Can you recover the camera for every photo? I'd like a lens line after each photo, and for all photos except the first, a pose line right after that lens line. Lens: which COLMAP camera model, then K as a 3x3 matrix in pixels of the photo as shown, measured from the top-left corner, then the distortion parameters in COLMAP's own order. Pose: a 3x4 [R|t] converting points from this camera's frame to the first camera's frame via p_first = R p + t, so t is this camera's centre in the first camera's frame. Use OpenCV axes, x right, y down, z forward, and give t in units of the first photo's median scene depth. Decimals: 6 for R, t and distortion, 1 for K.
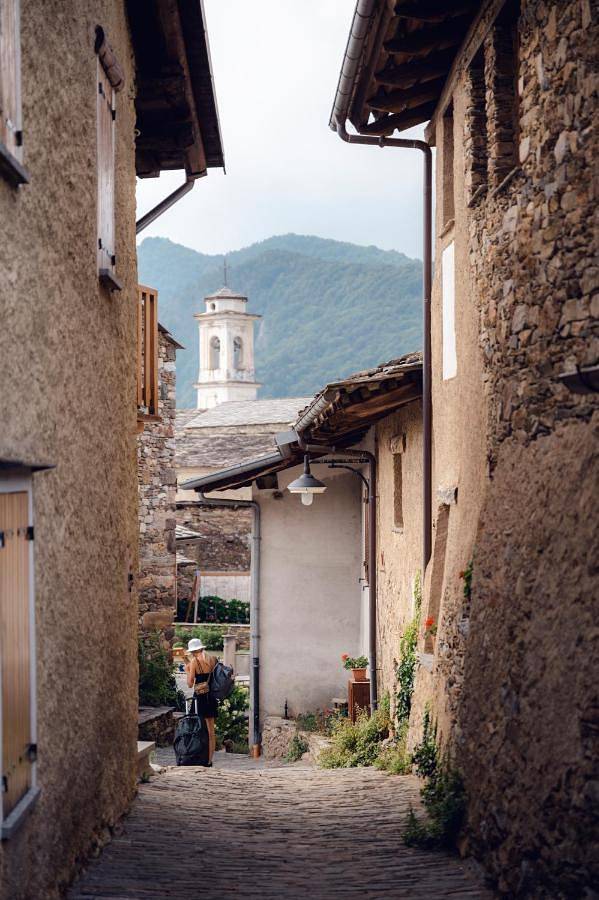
lens RADIAL K [[1936.2, 0, 299.7], [0, 1936.2, 450.5], [0, 0, 1]] dist [0.001567, 0.000000]
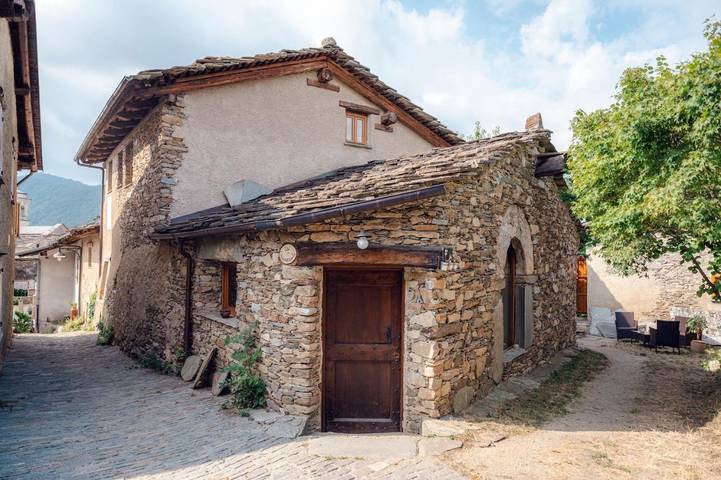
lens RADIAL K [[525.6, 0, 361.3], [0, 525.6, 241.4], [0, 0, 1]] dist [0.008677, 0.002189]
pose [[0.854851, 0.026810, 0.518180, -0.034819], [-0.022763, 0.999641, -0.014167, -0.008778], [-0.518373, 0.000316, 0.855154, -0.168242]]
